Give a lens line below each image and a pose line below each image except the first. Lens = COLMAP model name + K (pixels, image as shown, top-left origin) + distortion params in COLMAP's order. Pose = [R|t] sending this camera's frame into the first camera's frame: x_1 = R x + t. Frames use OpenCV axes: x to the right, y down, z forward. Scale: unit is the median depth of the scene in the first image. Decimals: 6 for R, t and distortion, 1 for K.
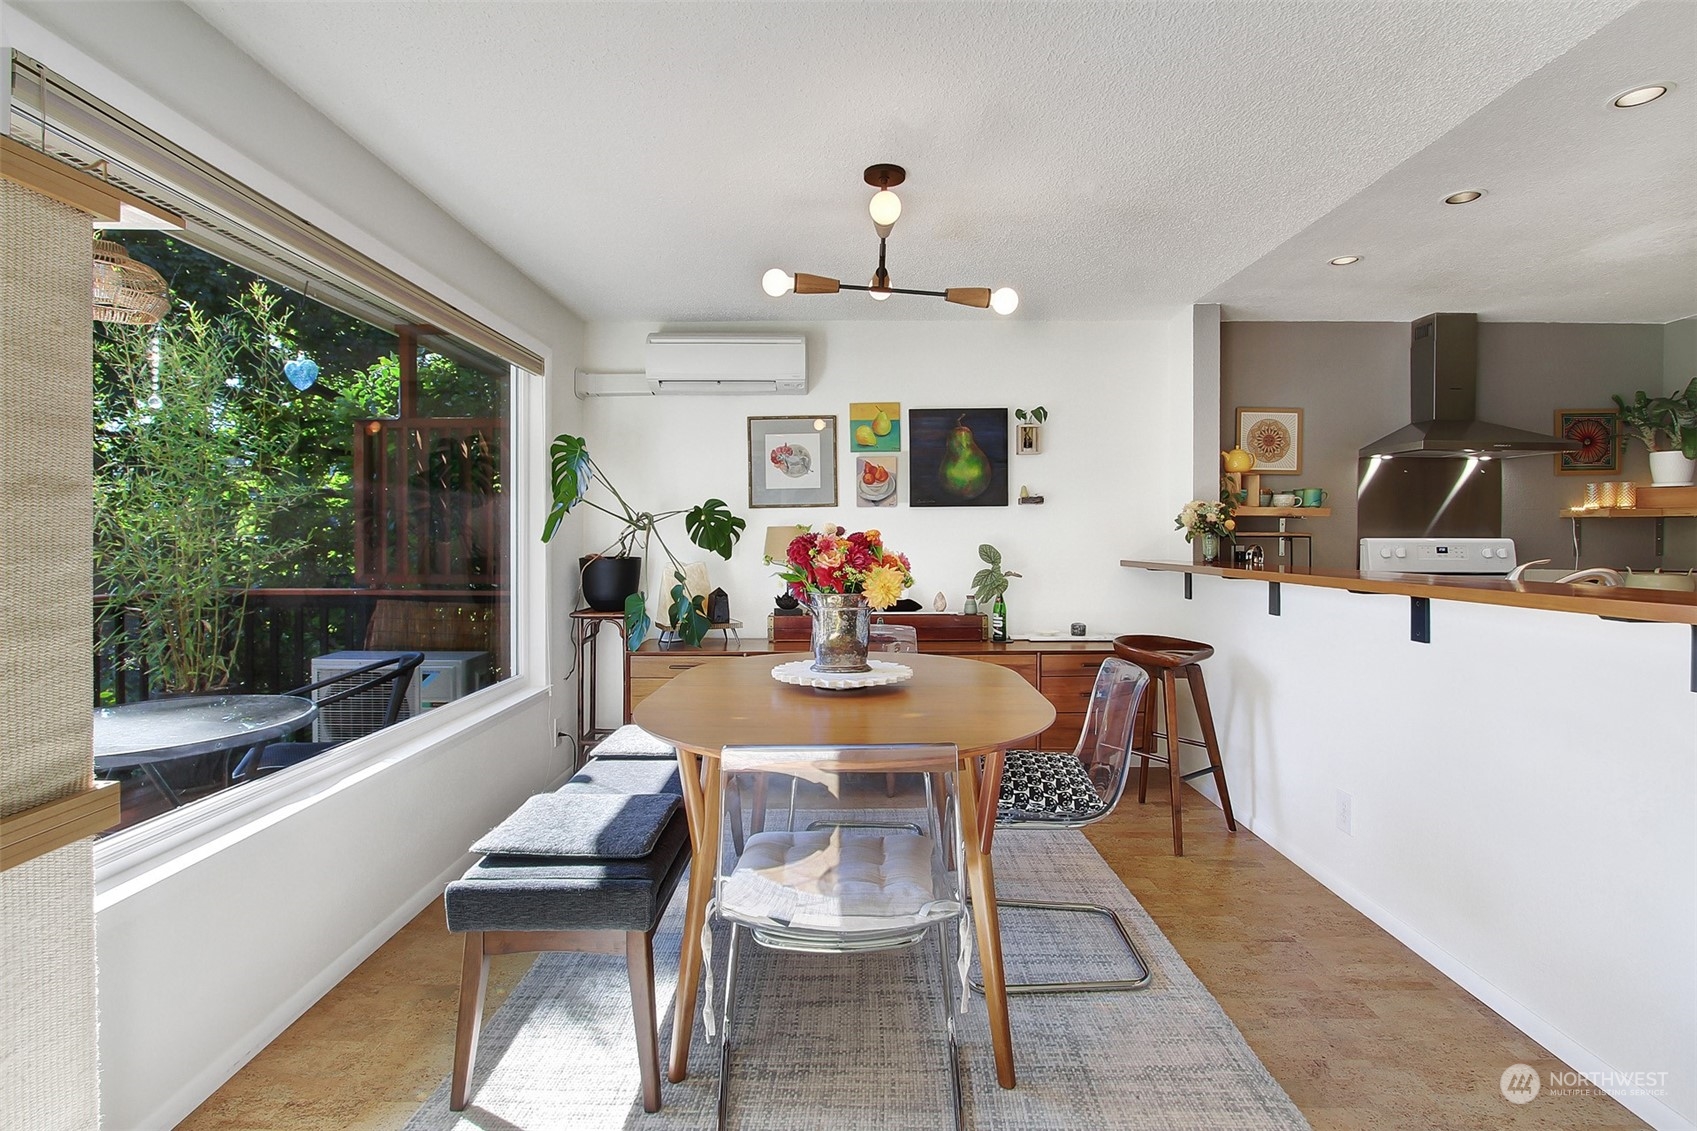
lens RADIAL K [[843.4, 0, 843.4], [0, 843.4, 546.6], [0, 0, 1]] dist [-0.001274, 0.000491]
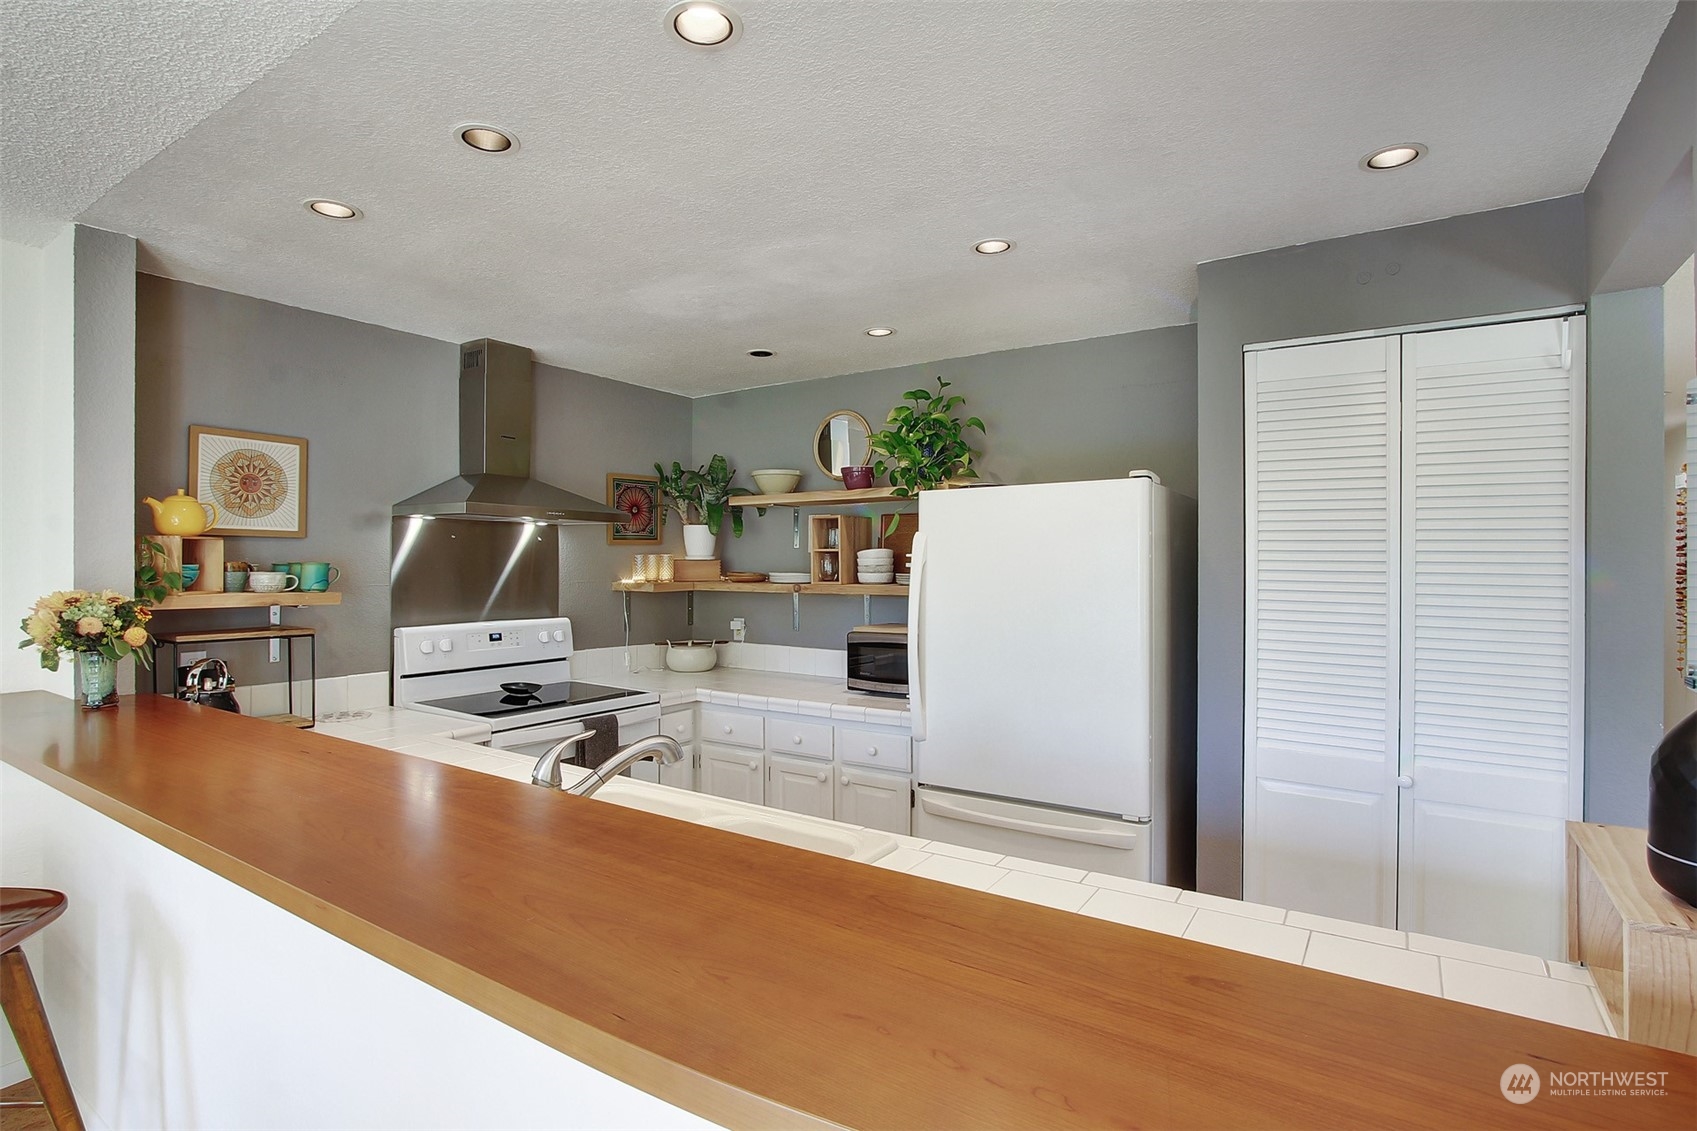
lens RADIAL K [[843.4, 0, 843.4], [0, 843.4, 546.6], [0, 0, 1]] dist [-0.001274, 0.000491]
pose [[0.564247, 0.012269, 0.825515, 0.241006], [0.010394, 0.999705, -0.021962, -0.061436], [-0.825540, 0.020972, 0.563953, 0.282209]]
